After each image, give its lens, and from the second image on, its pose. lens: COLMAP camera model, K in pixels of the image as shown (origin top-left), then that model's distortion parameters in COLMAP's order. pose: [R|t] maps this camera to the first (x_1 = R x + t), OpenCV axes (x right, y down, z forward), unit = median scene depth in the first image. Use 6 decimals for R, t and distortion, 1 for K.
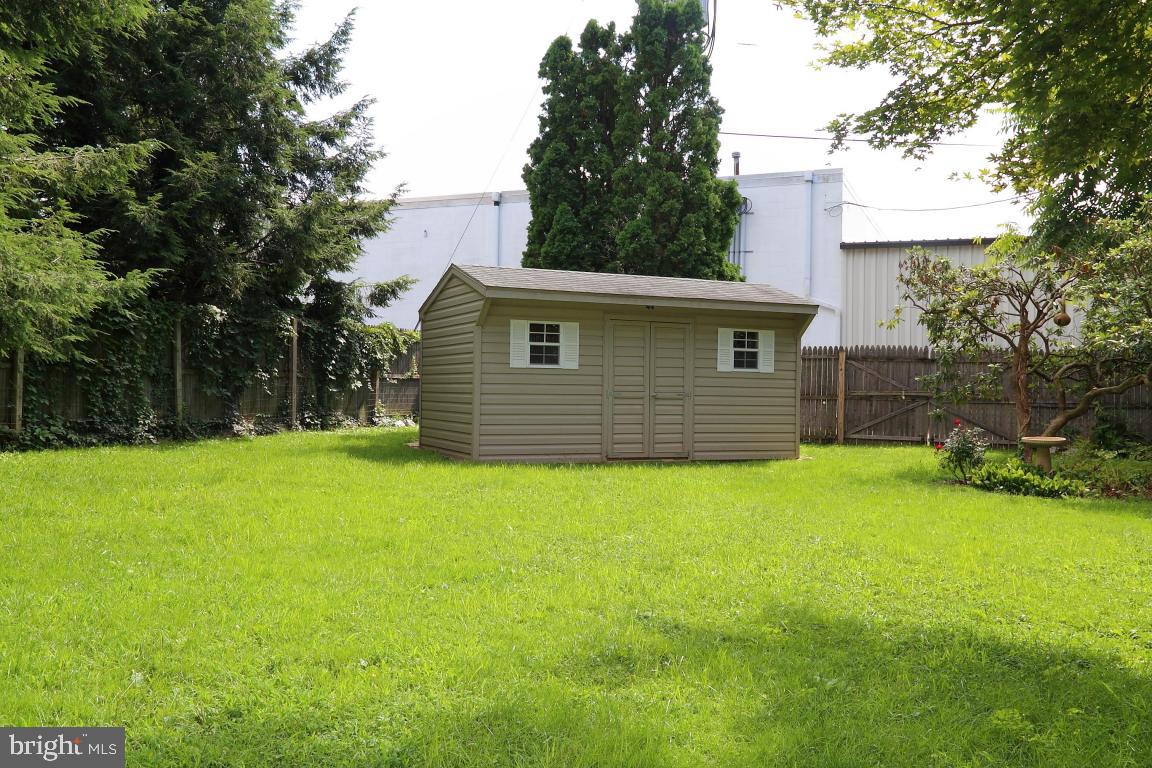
lens RADIAL K [[1015.4, 0, 576.0], [0, 1015.4, 384.0], [0, 0, 1]] dist [-0.000735, -0.001626]
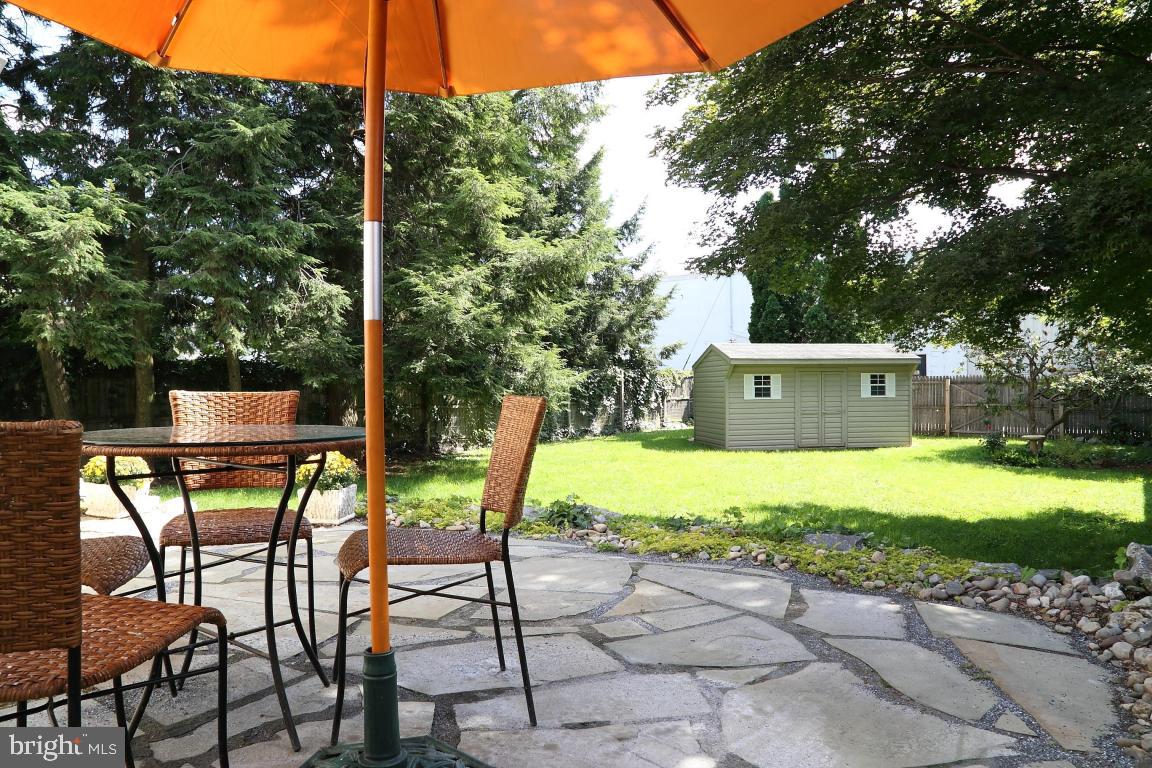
lens RADIAL K [[783.4, 0, 576.0], [0, 783.4, 384.0], [0, 0, 1]] dist [-0.122101, 0.062414]
pose [[0.963703, -0.023847, -0.265908, 0.017101], [0.022760, 0.999715, -0.007169, -0.037212], [0.266003, 0.000856, 0.963972, -0.429310]]
